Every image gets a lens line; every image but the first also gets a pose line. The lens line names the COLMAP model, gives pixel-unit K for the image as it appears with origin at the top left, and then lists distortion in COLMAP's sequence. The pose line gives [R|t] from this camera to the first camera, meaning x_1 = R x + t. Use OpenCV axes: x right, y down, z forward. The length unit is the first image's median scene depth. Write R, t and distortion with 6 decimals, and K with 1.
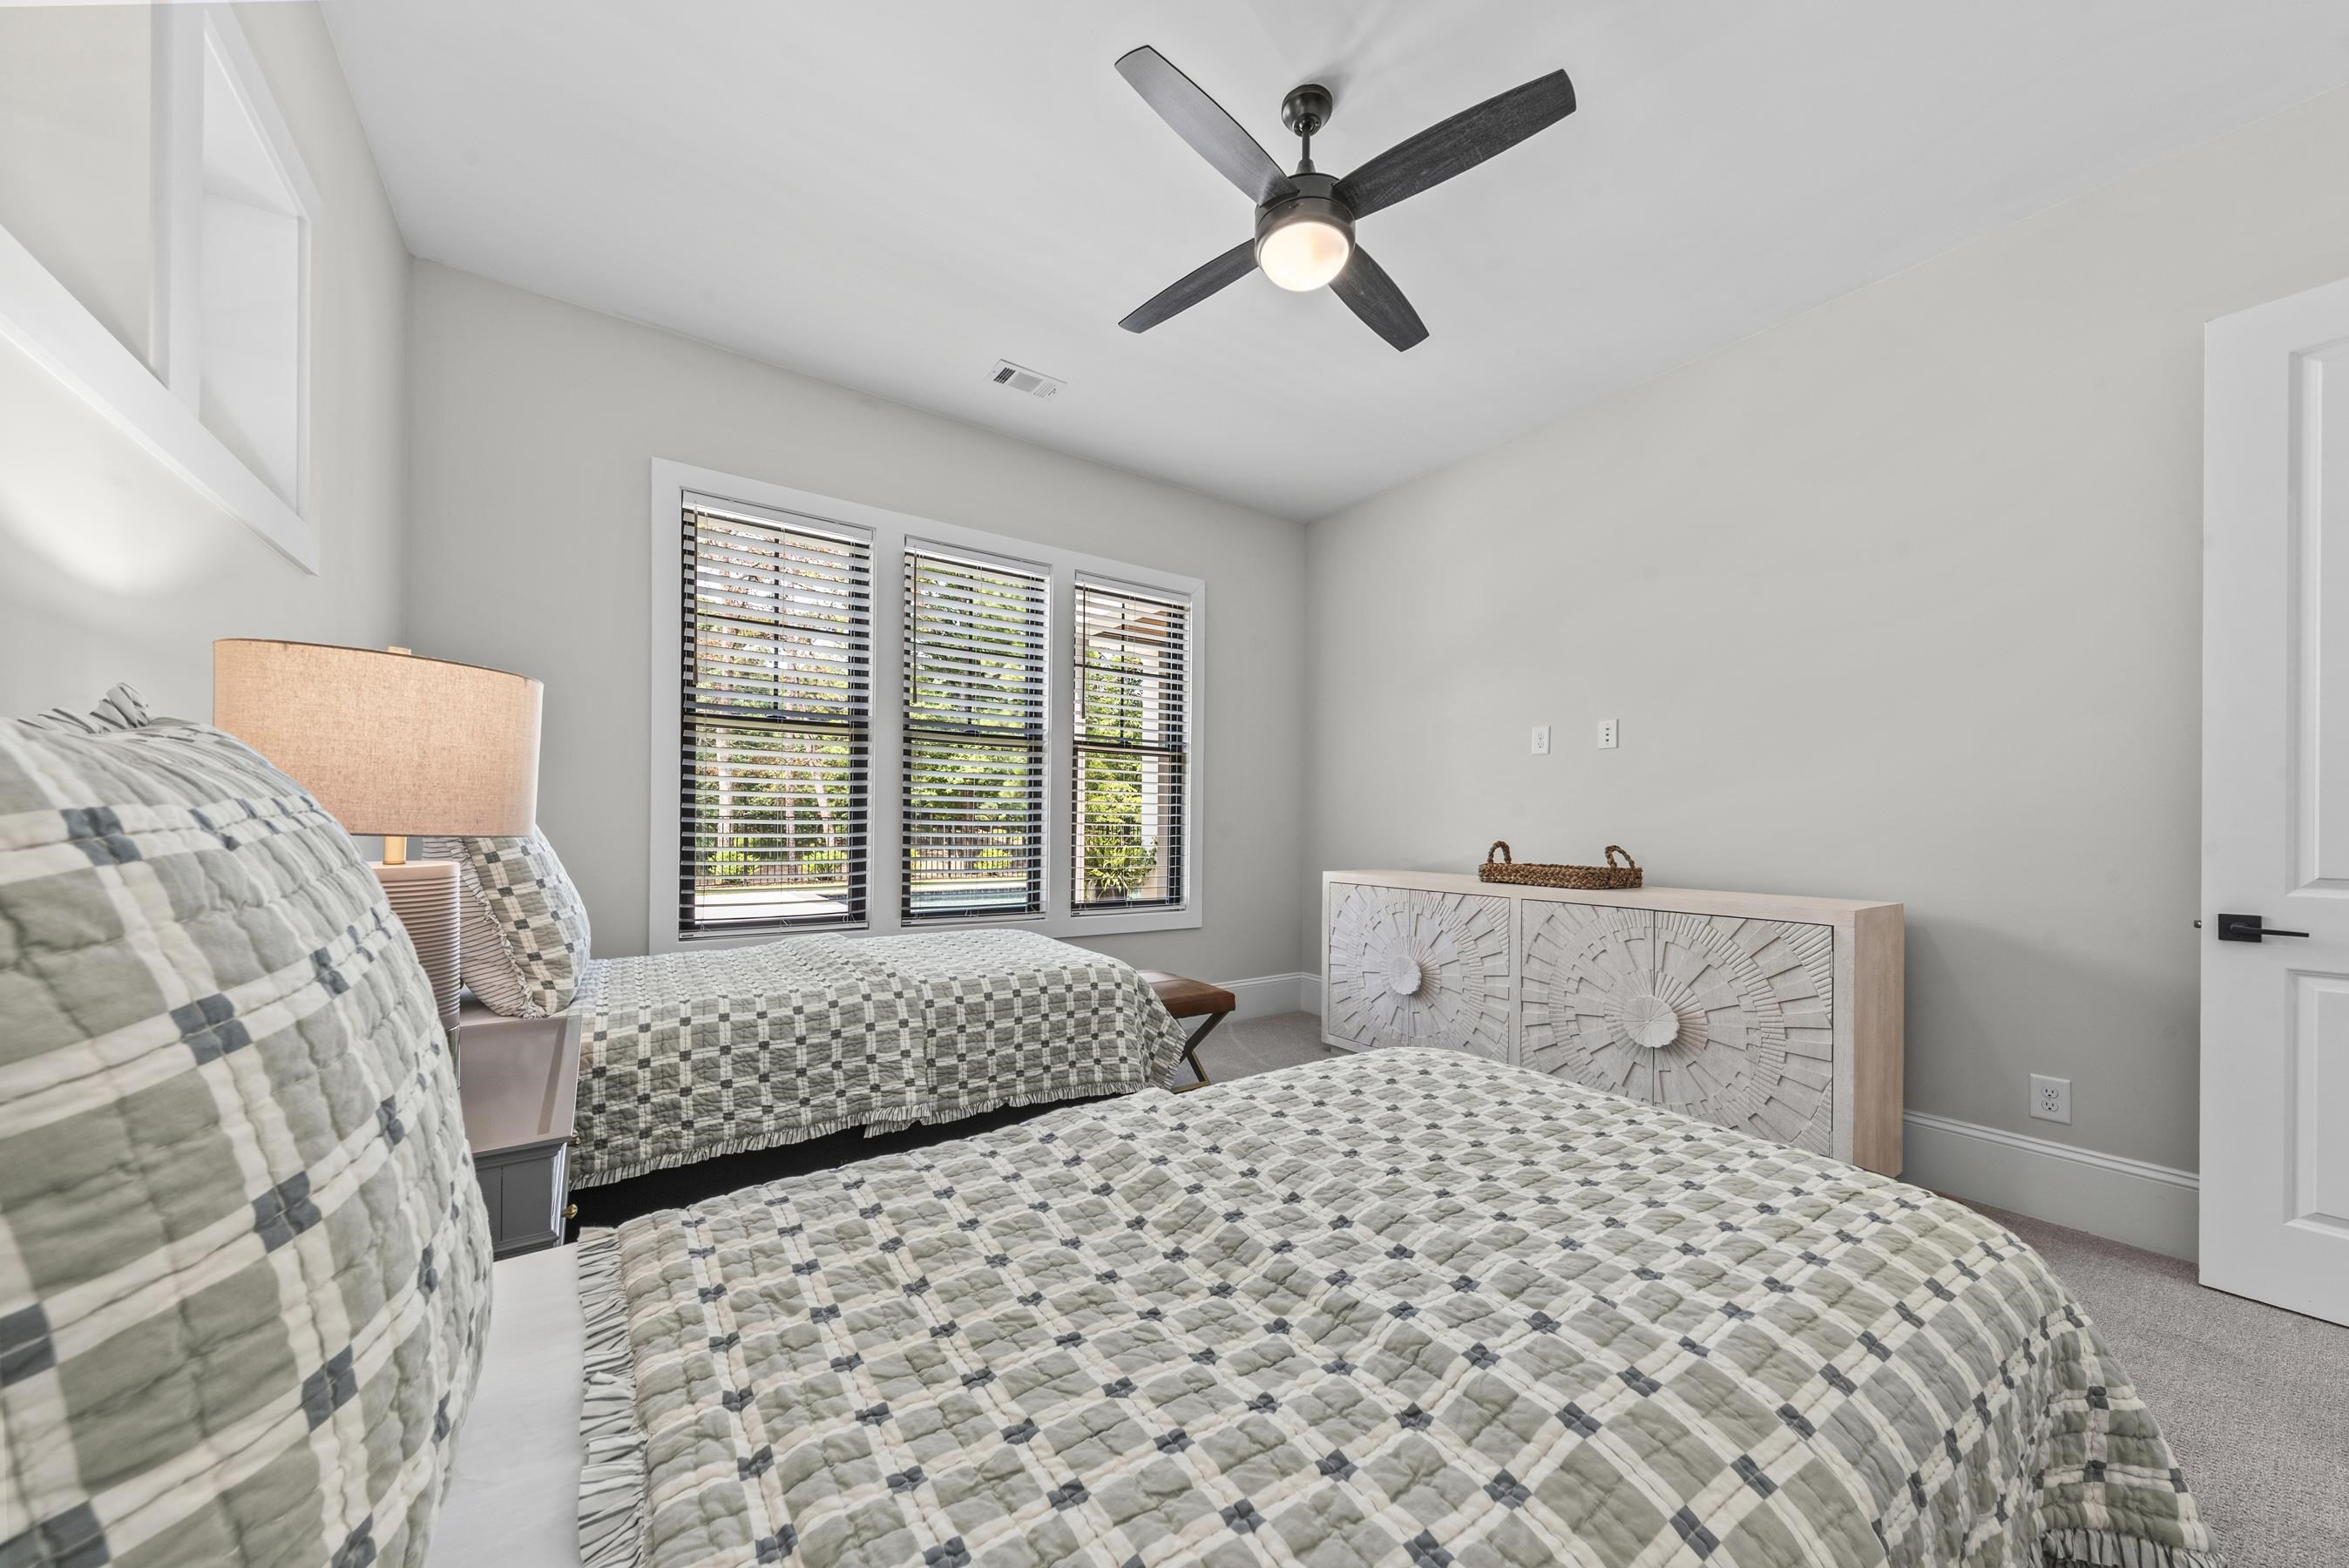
lens RADIAL K [[794.1, 0, 1177.9], [0, 794.1, 802.2], [0, 0, 1]] dist [0.018421, -0.003873]
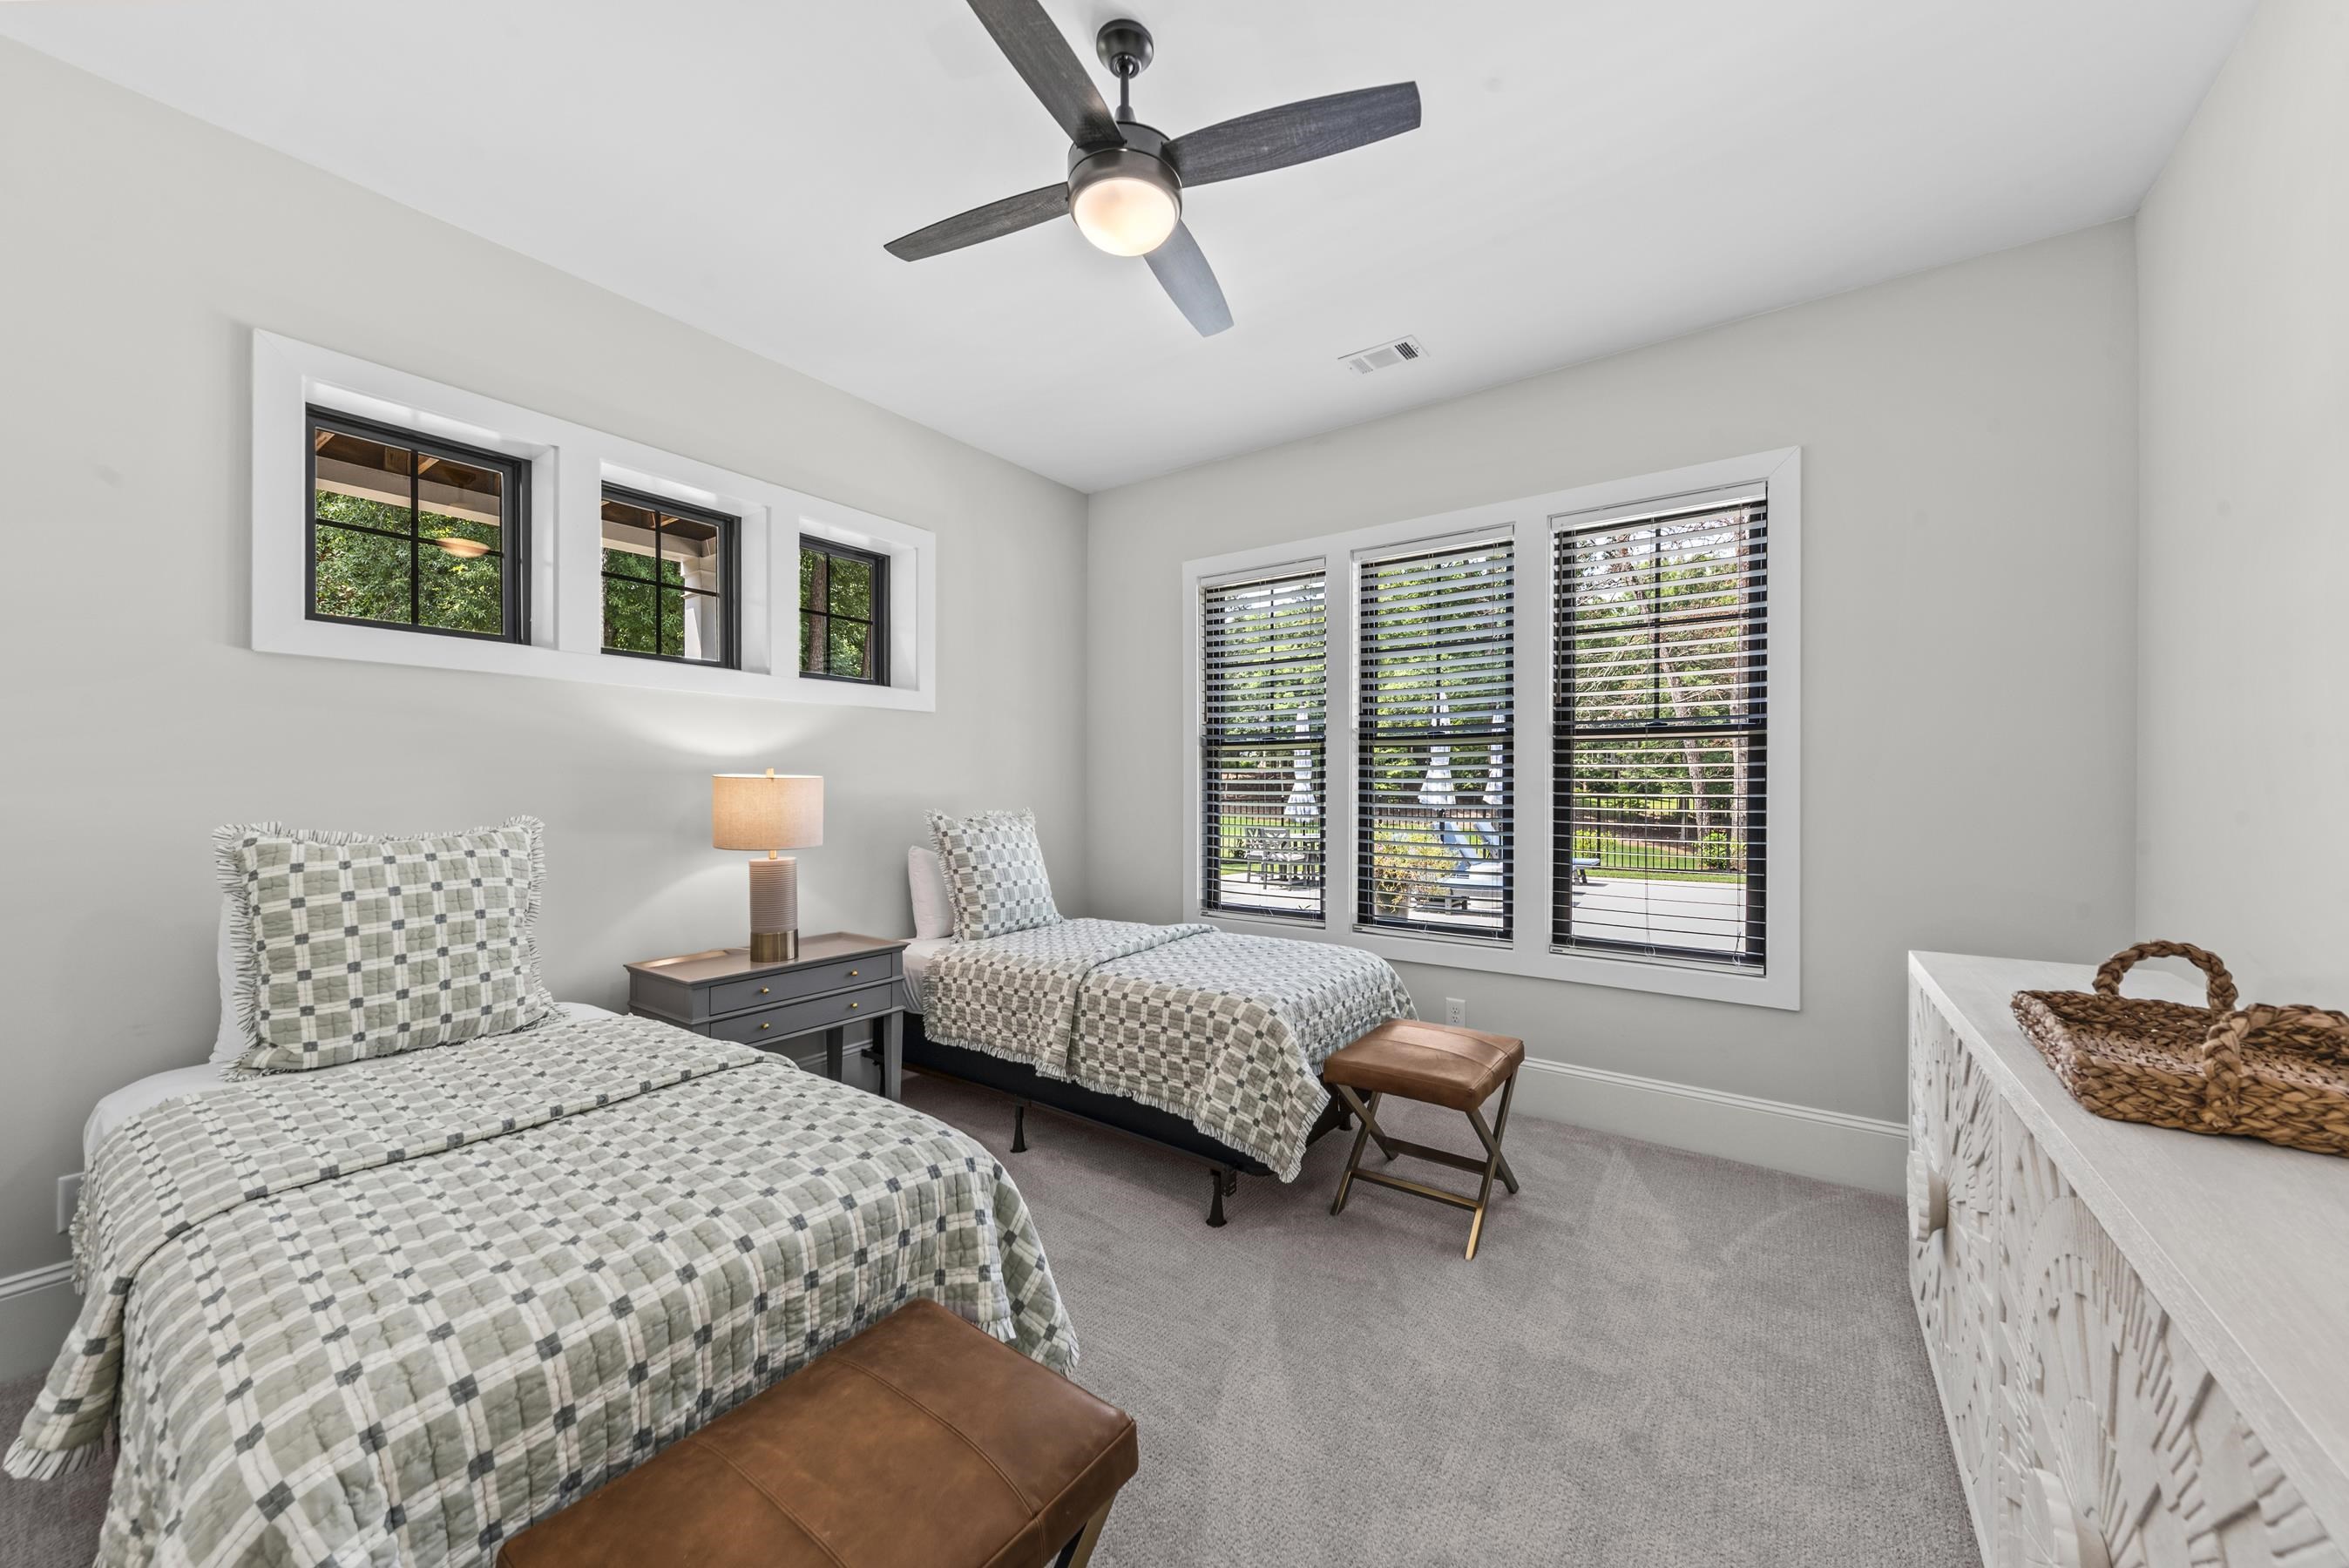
lens RADIAL K [[794.1, 0, 1177.9], [0, 794.1, 802.2], [0, 0, 1]] dist [0.018421, -0.003873]
pose [[0.390971, -0.012435, -0.920319, 0.831551], [0.001453, 0.999916, -0.012893, -0.018440], [0.920402, 0.003703, 0.390956, 0.615010]]
